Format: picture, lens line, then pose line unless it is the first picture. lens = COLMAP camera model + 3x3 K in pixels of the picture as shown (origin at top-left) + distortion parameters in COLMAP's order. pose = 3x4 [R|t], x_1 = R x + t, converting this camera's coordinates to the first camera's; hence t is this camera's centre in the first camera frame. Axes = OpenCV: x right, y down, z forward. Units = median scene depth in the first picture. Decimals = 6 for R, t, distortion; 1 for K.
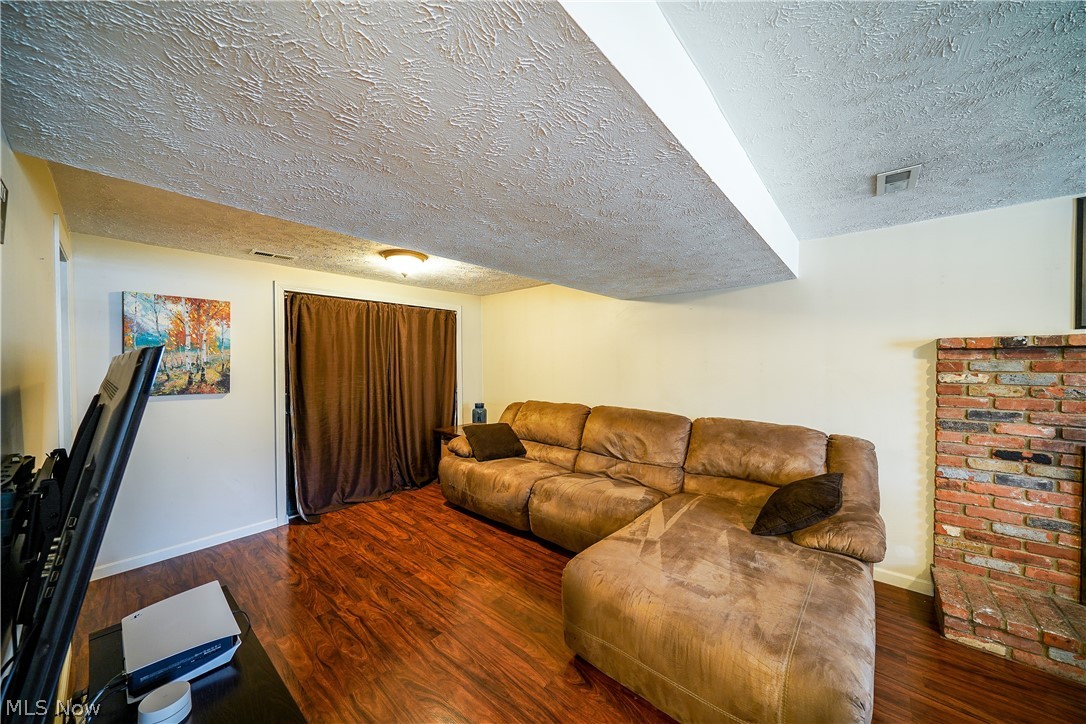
lens RADIAL K [[382.4, 0, 542.5], [0, 382.4, 365.4], [0, 0, 1]] dist [-0.007225, 0.000254]
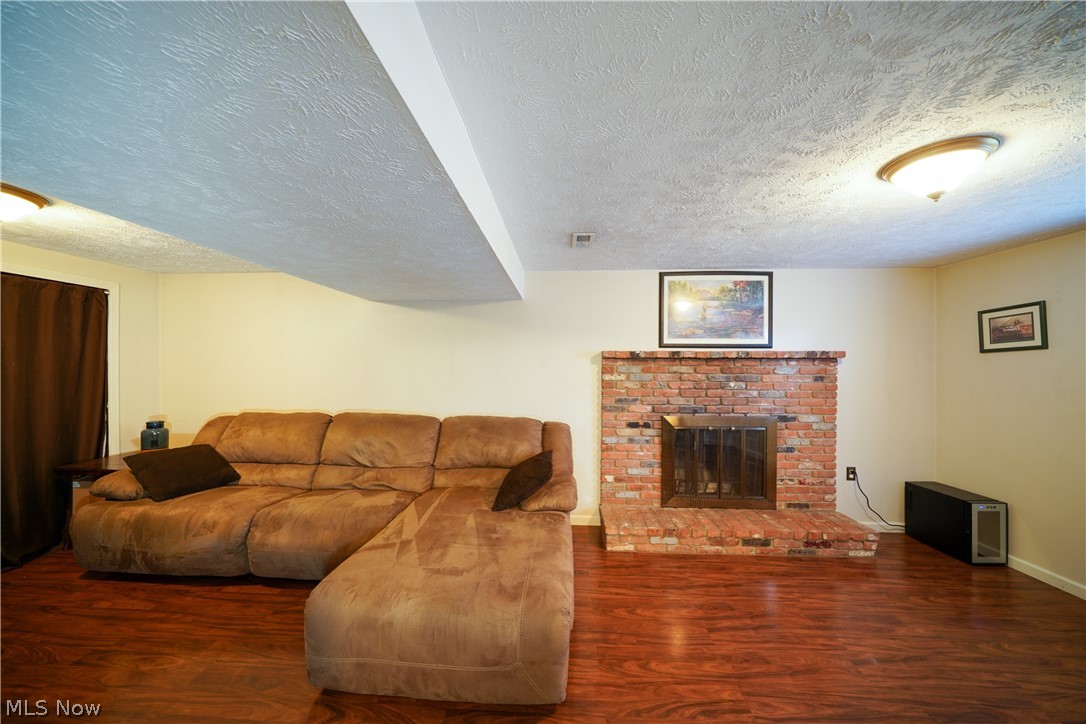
lens RADIAL K [[373.4, 0, 547.3], [0, 373.4, 364.8], [0, 0, 1]] dist [-0.006720, 0.000031]
pose [[0.785793, 0.006574, 0.618455, -0.029624], [0.000553, 0.999936, -0.011331, 0.000076], [-0.618489, 0.009245, 0.785739, -0.016383]]
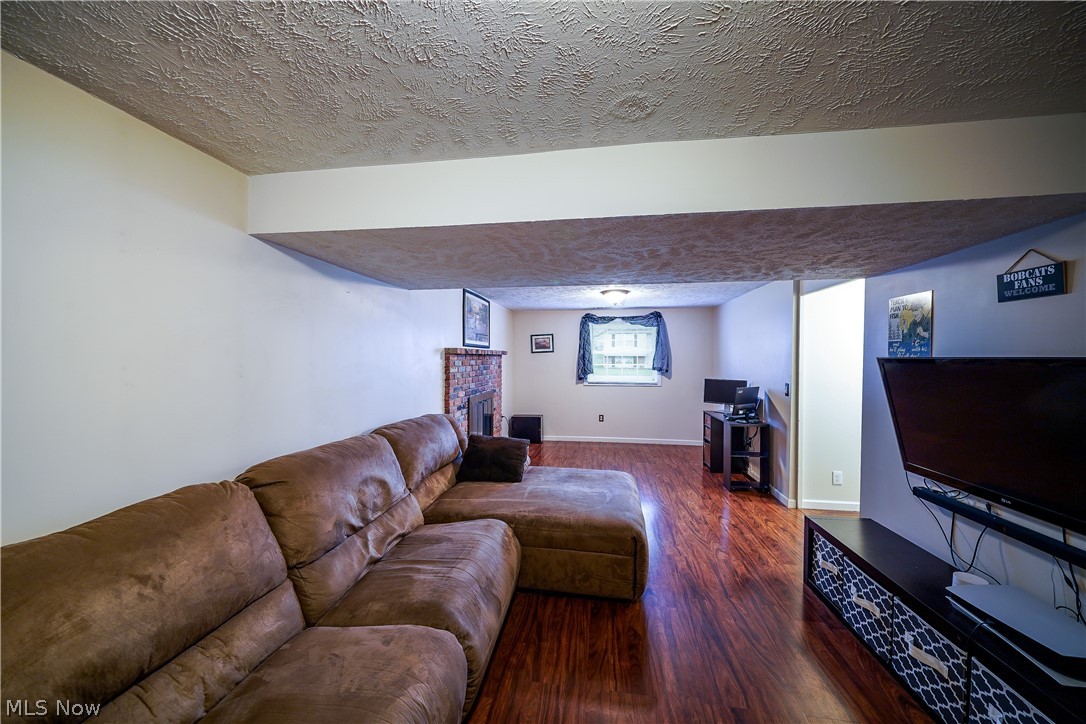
lens RADIAL K [[382.4, 0, 542.5], [0, 382.4, 365.4], [0, 0, 1]] dist [-0.007225, 0.000254]
pose [[-0.541212, -0.013274, 0.840781, -0.540361], [0.009658, 0.999711, 0.022000, -0.019530], [-0.840831, 0.020027, -0.540927, 1.329264]]
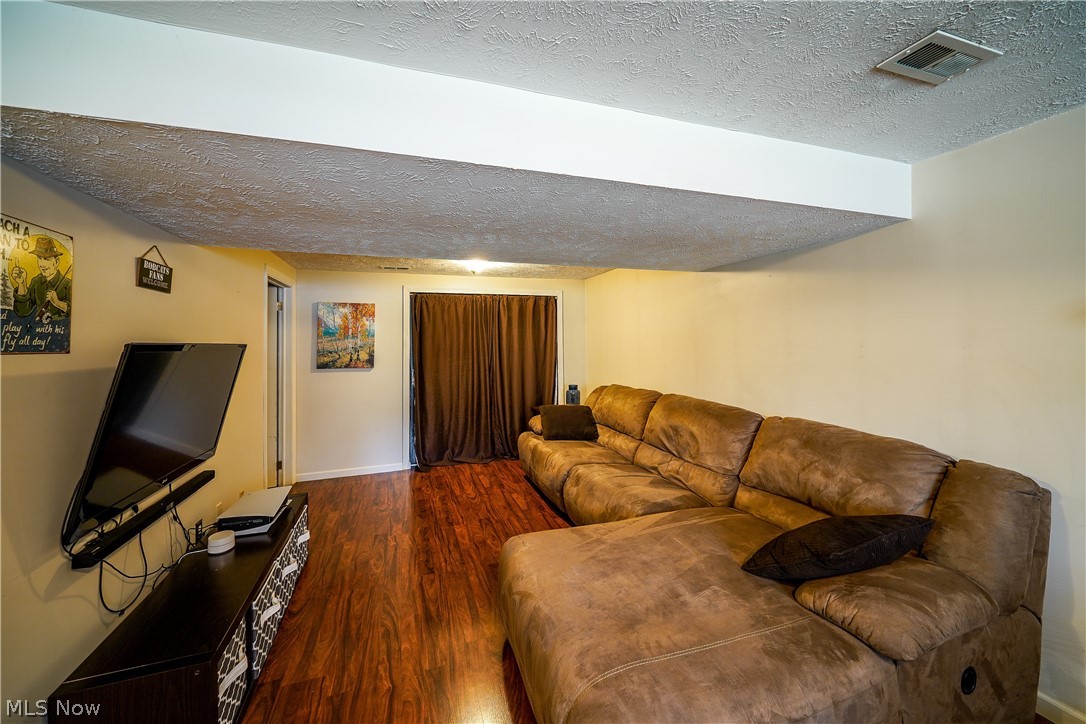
lens RADIAL K [[387.7, 0, 515.9], [0, 387.7, 334.4], [0, 0, 1]] dist [-0.006185, 0.000075]
pose [[0.847357, -0.019173, -0.530677, 0.467187], [0.002695, 0.999490, -0.031808, -0.005871], [0.531016, 0.025523, 0.846977, 0.067542]]
